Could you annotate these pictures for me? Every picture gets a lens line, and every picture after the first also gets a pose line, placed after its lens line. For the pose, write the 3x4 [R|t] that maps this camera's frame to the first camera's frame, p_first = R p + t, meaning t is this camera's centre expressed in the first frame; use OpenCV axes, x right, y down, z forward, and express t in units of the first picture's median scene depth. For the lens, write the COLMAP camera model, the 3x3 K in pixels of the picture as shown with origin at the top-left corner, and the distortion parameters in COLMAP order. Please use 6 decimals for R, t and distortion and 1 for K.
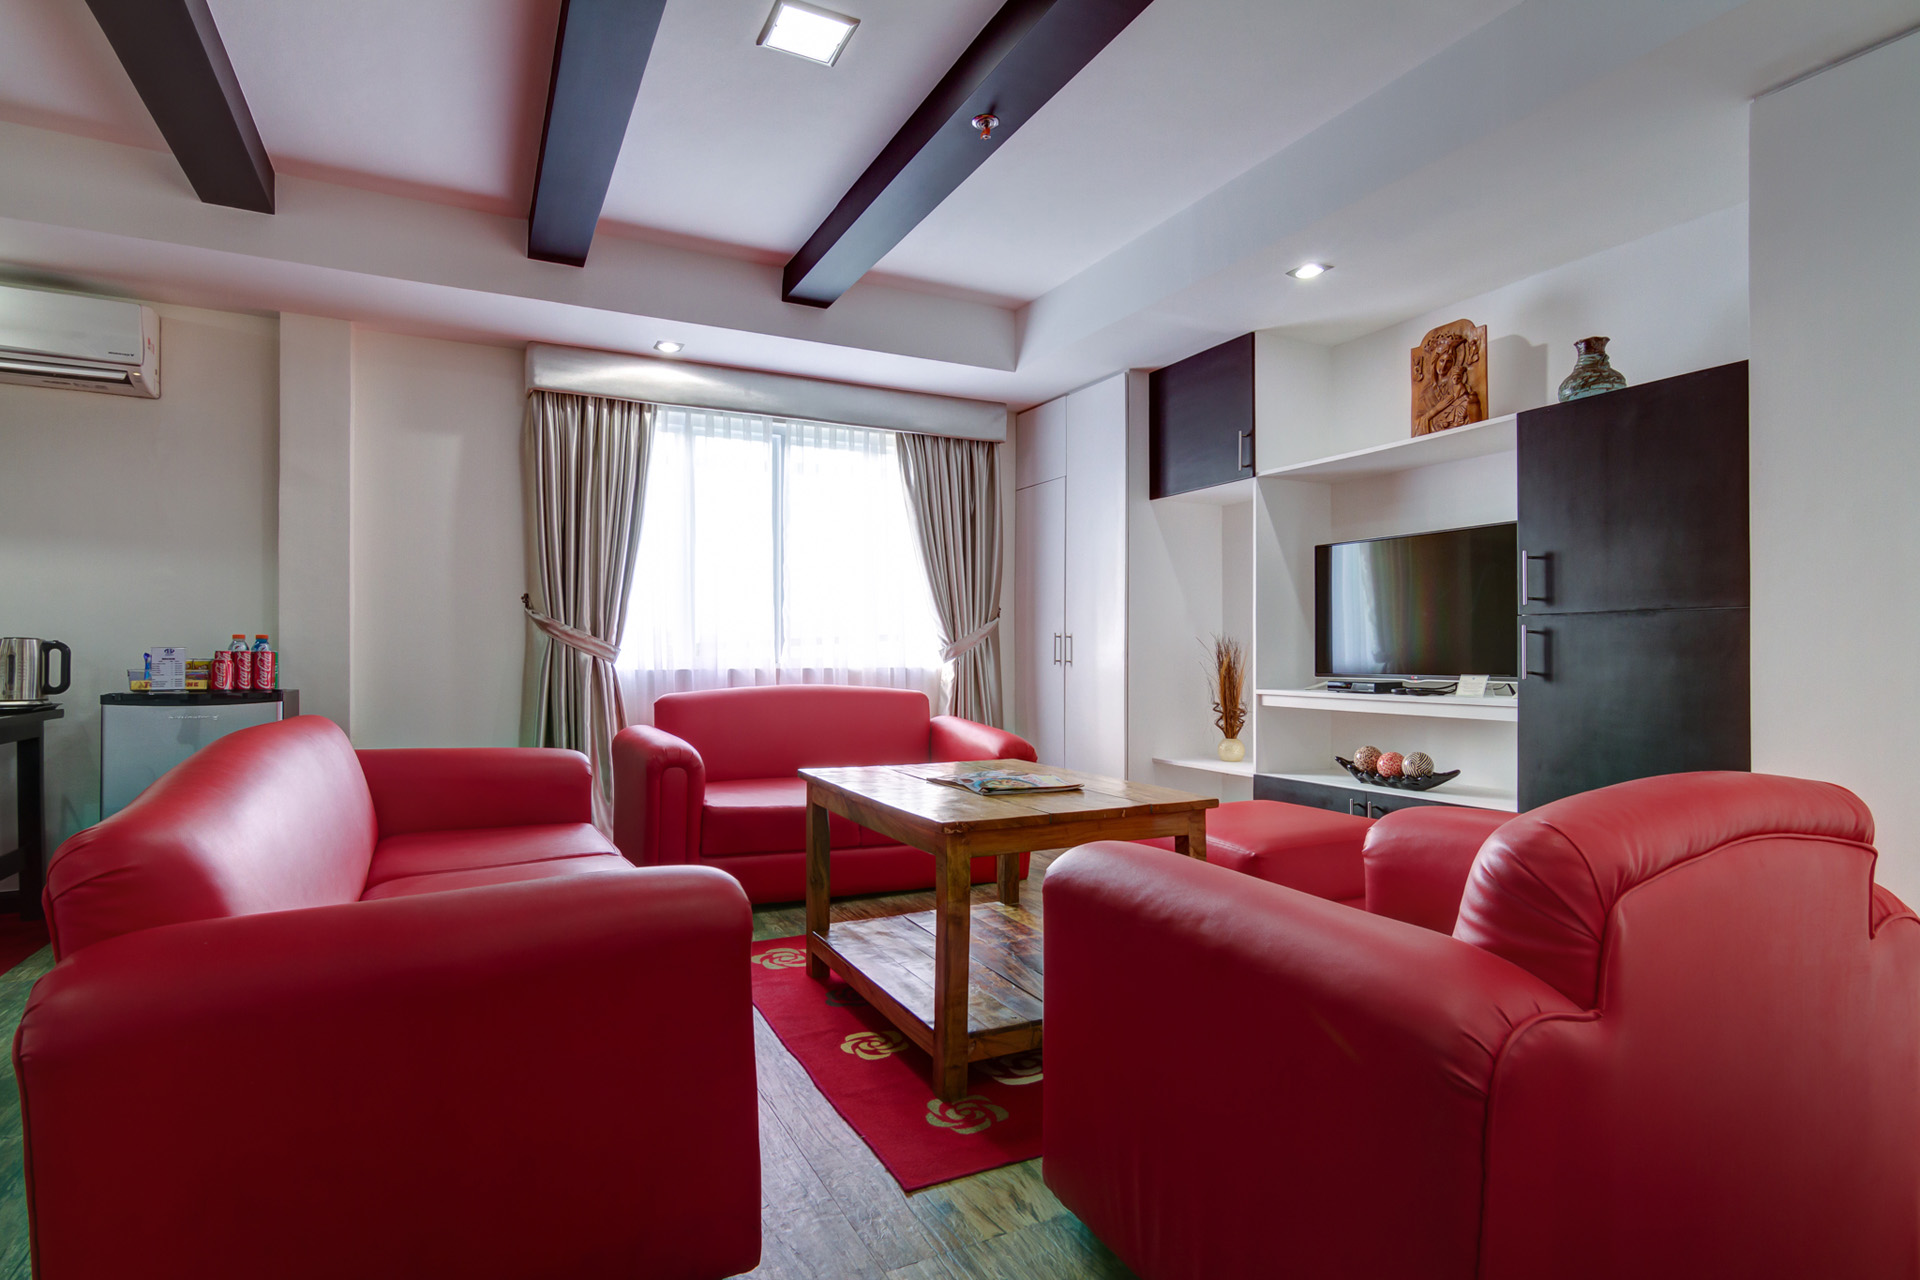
lens RADIAL K [[1001.0, 0, 960.0], [0, 1001.0, 640.0], [0, 0, 1]] dist [-0.003089, -0.000127]
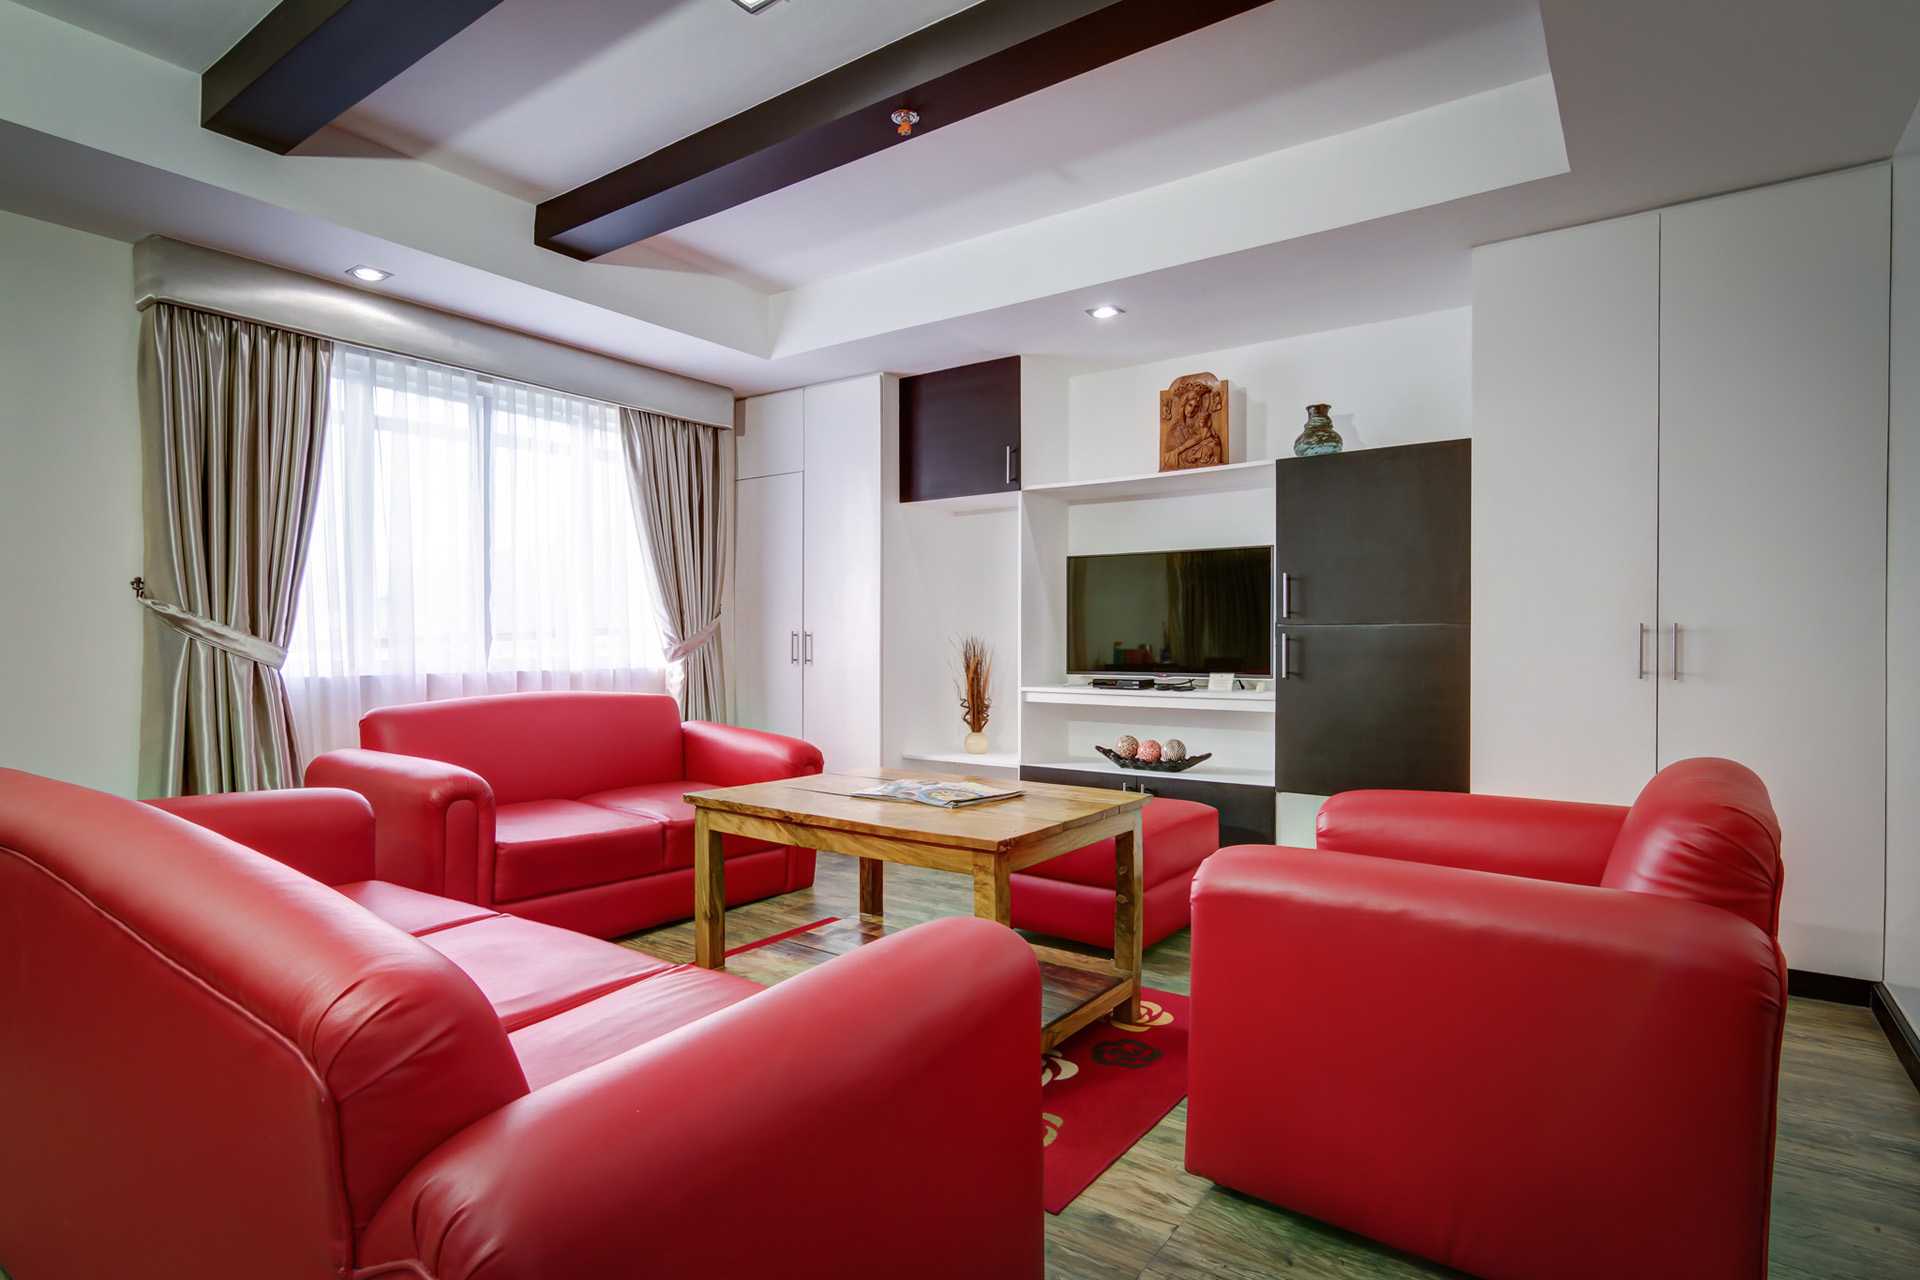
lens RADIAL K [[994.9, 0, 960.0], [0, 994.9, 640.0], [0, 0, 1]] dist [0.000022, 0.000447]
pose [[0.885656, -0.000406, 0.464342, -0.241335], [-0.006441, 0.999893, 0.013159, -0.013938], [-0.464298, -0.014645, 0.885558, 0.069574]]
